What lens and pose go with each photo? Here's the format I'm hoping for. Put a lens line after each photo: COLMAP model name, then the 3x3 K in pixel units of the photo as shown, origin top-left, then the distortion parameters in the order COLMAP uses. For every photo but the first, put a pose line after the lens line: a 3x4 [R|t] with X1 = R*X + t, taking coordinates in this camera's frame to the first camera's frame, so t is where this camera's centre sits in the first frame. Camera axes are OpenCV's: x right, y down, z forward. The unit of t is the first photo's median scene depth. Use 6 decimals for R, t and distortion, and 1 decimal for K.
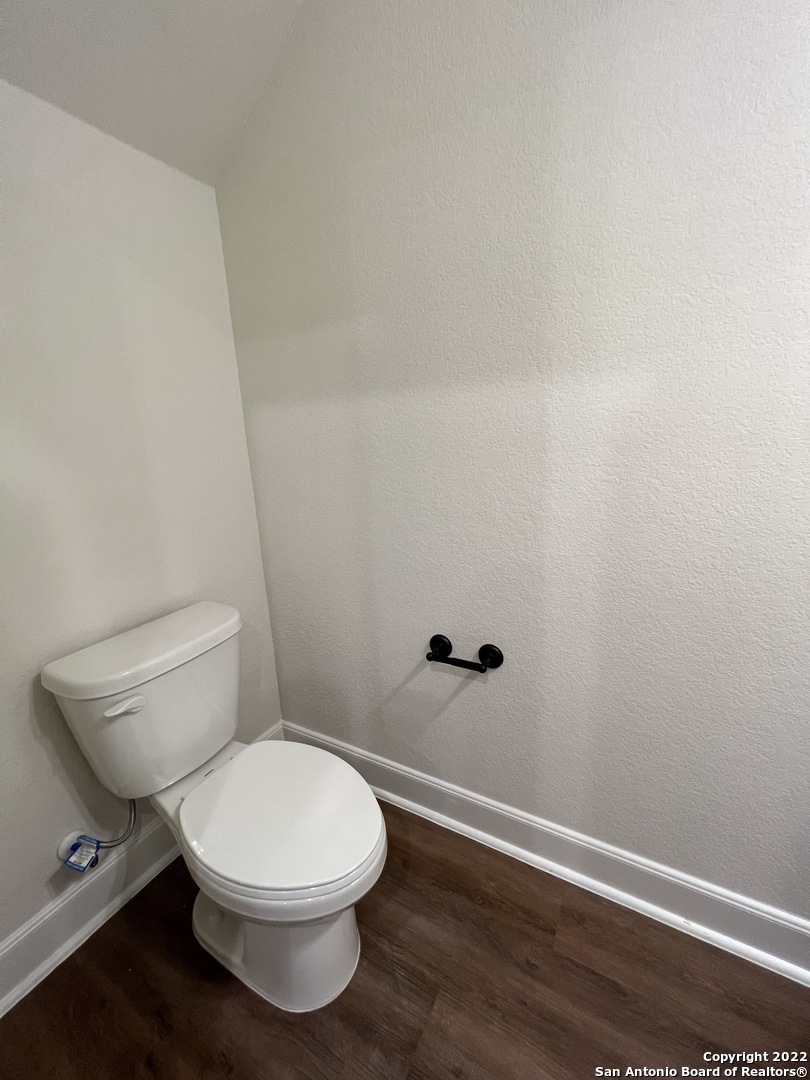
lens RADIAL K [[431.9, 0, 406.3], [0, 431.9, 535.3], [0, 0, 1]] dist [-0.000953, 0.000722]
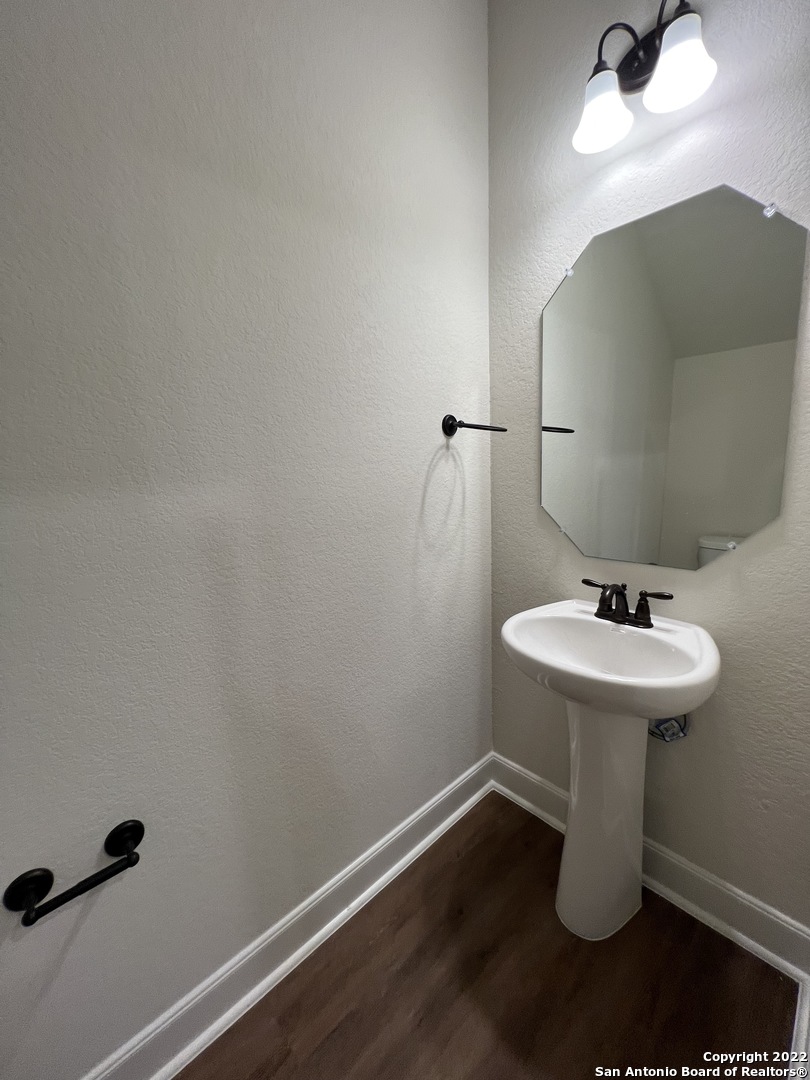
lens RADIAL K [[431.9, 0, 406.3], [0, 431.9, 535.3], [0, 0, 1]] dist [-0.000953, 0.000722]
pose [[0.304450, -0.133560, 0.943118, -0.376555], [0.248367, 0.967001, 0.056766, -0.194154], [-0.919578, 0.216957, 0.327575, 0.242695]]
